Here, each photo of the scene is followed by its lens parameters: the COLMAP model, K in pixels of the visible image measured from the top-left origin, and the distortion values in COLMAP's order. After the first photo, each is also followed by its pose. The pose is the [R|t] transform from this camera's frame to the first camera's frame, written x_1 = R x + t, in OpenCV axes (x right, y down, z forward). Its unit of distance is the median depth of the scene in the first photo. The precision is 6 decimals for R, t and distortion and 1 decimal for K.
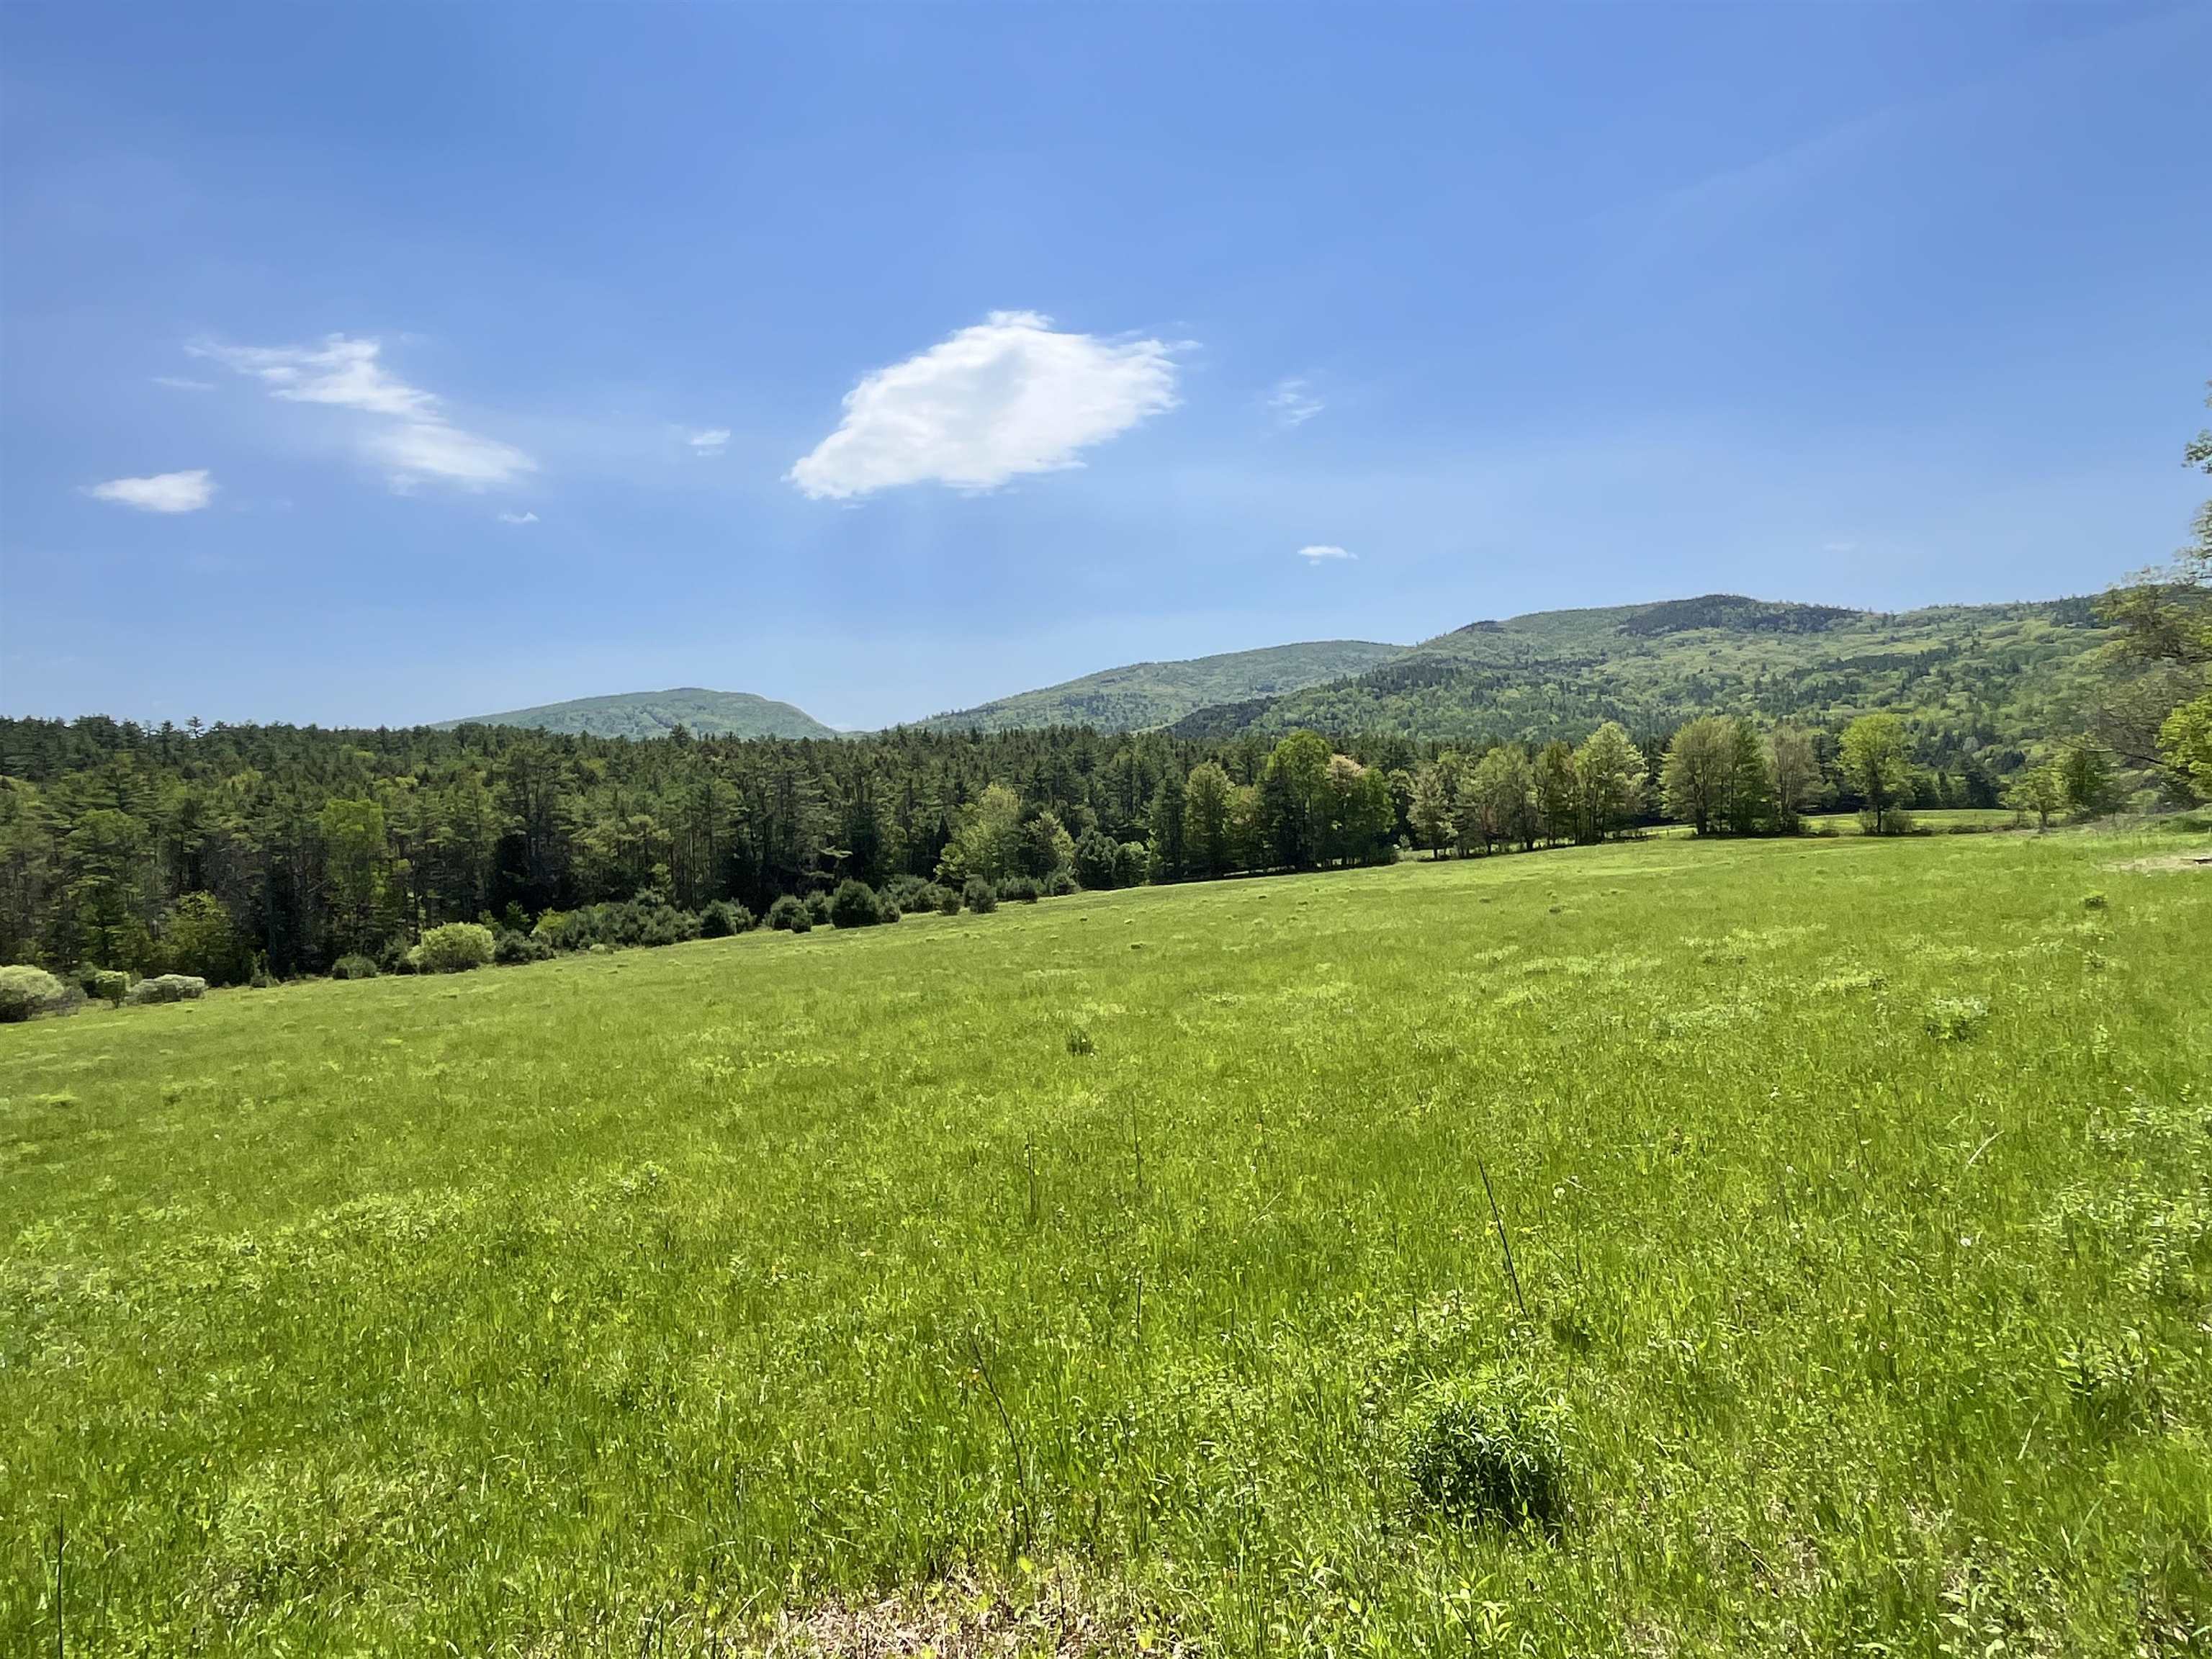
lens RADIAL K [[1399.1, 0, 1098.2], [0, 1399.1, 819.9], [0, 0, 1]] dist [0.007100, 0.002294]
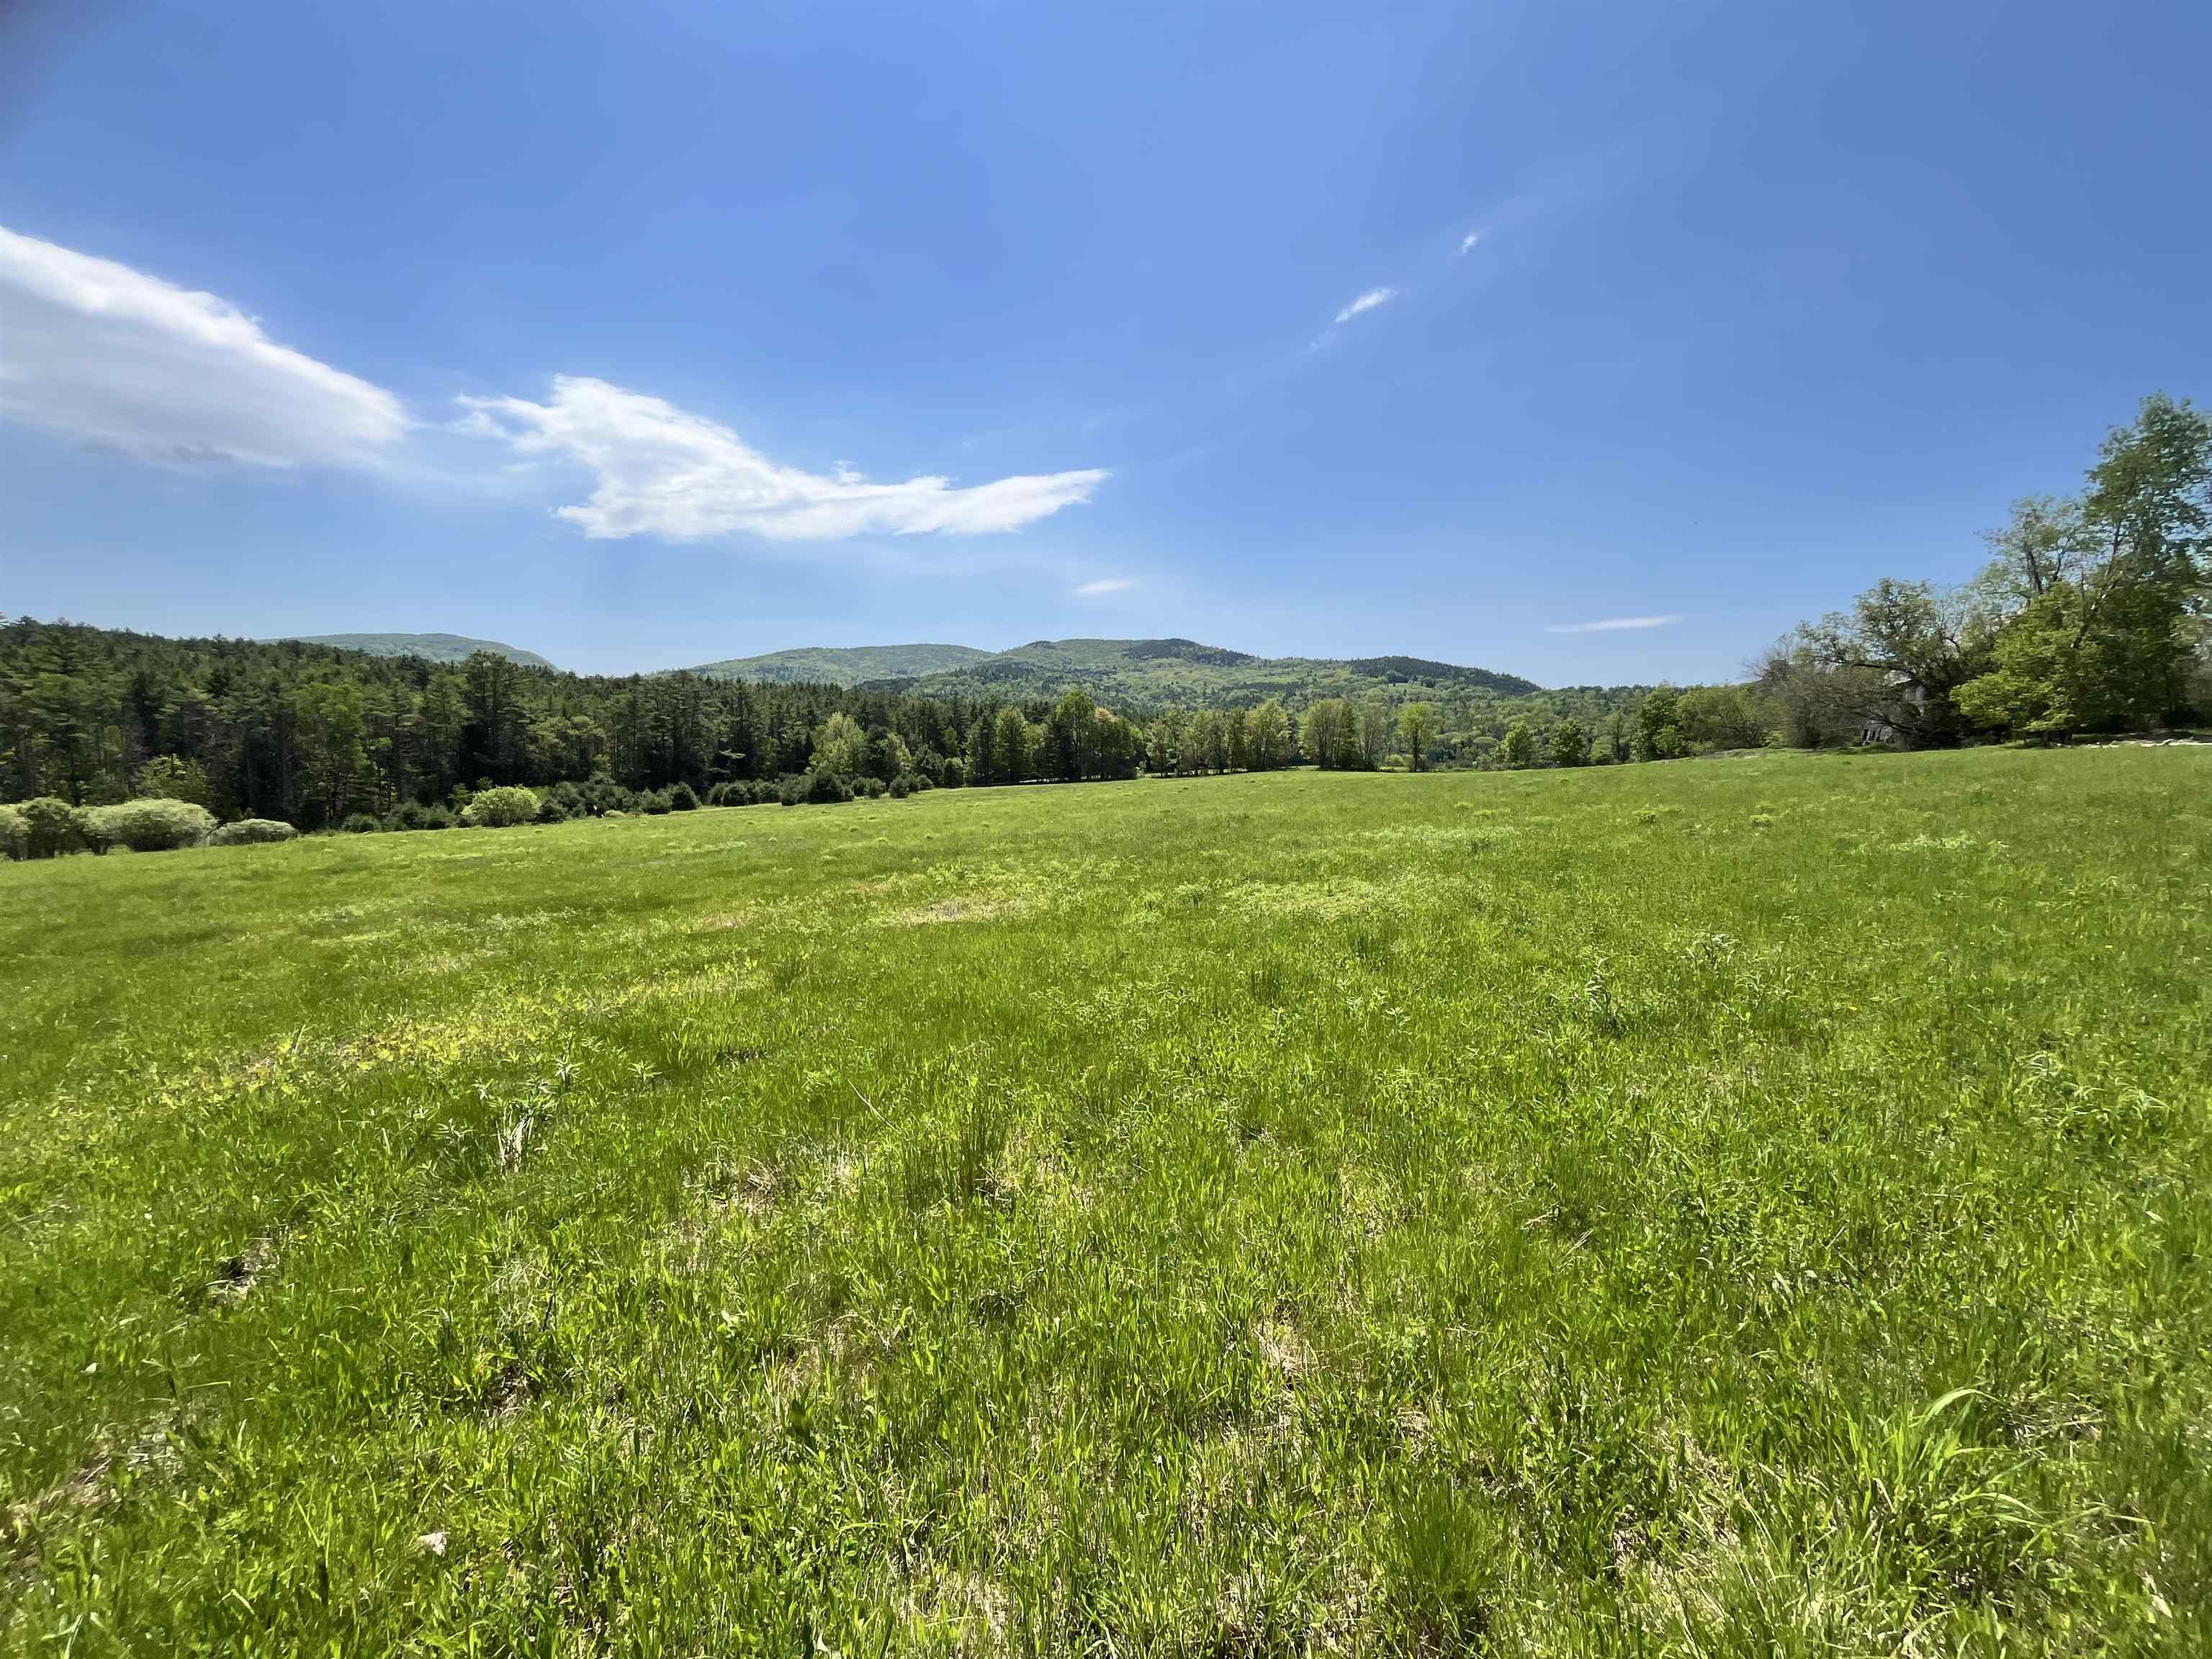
lens RADIAL K [[899.6, 0, 1102.2], [0, 899.6, 828.1], [0, 0, 1]] dist [-0.002290, -0.000194]
pose [[0.934981, 0.024923, 0.353822, -0.160516], [-0.050312, 0.996761, 0.062738, 0.021981], [-0.351112, -0.076460, 0.933206, 0.057702]]
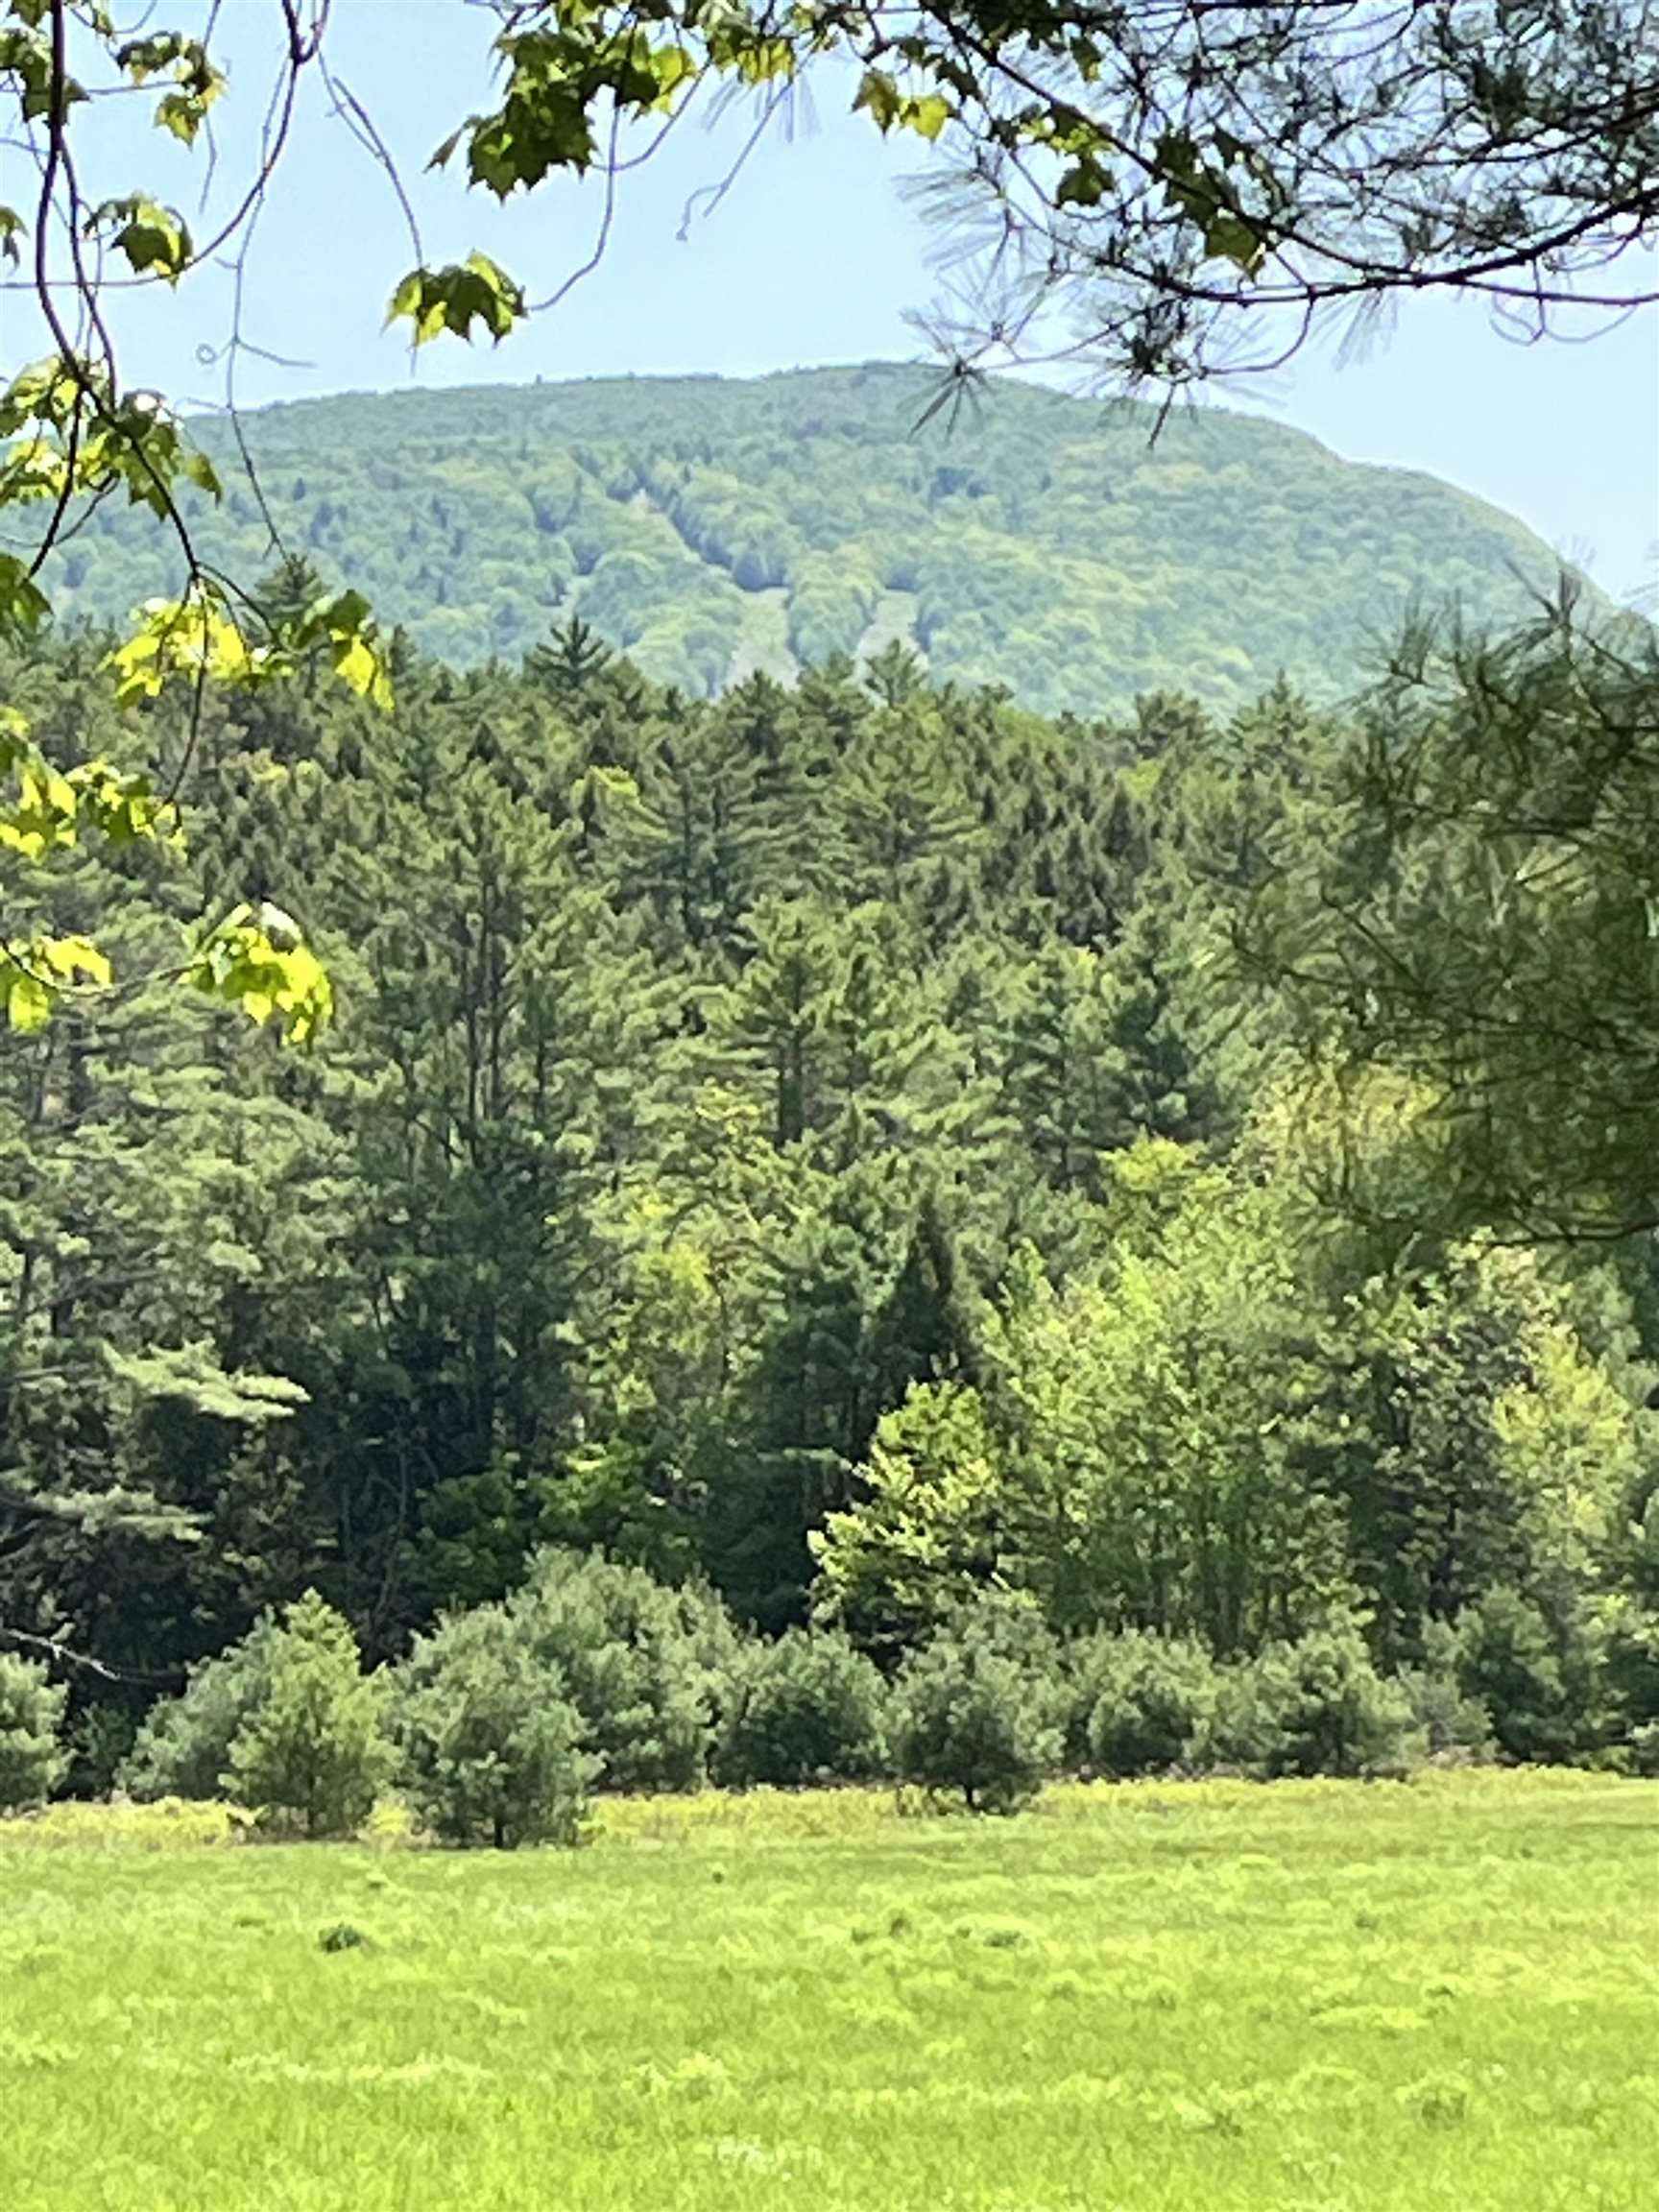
lens RADIAL K [[8422.0, 0, 830.0], [0, 8422.0, 1118.7], [0, 0, 1]] dist [0.192161, 0.000000]
pose [[0.951345, 0.072728, -0.299422, 0.173599], [-0.076109, 0.997099, 0.000371, -0.013116], [0.298581, 0.022436, 0.954121, 0.087953]]
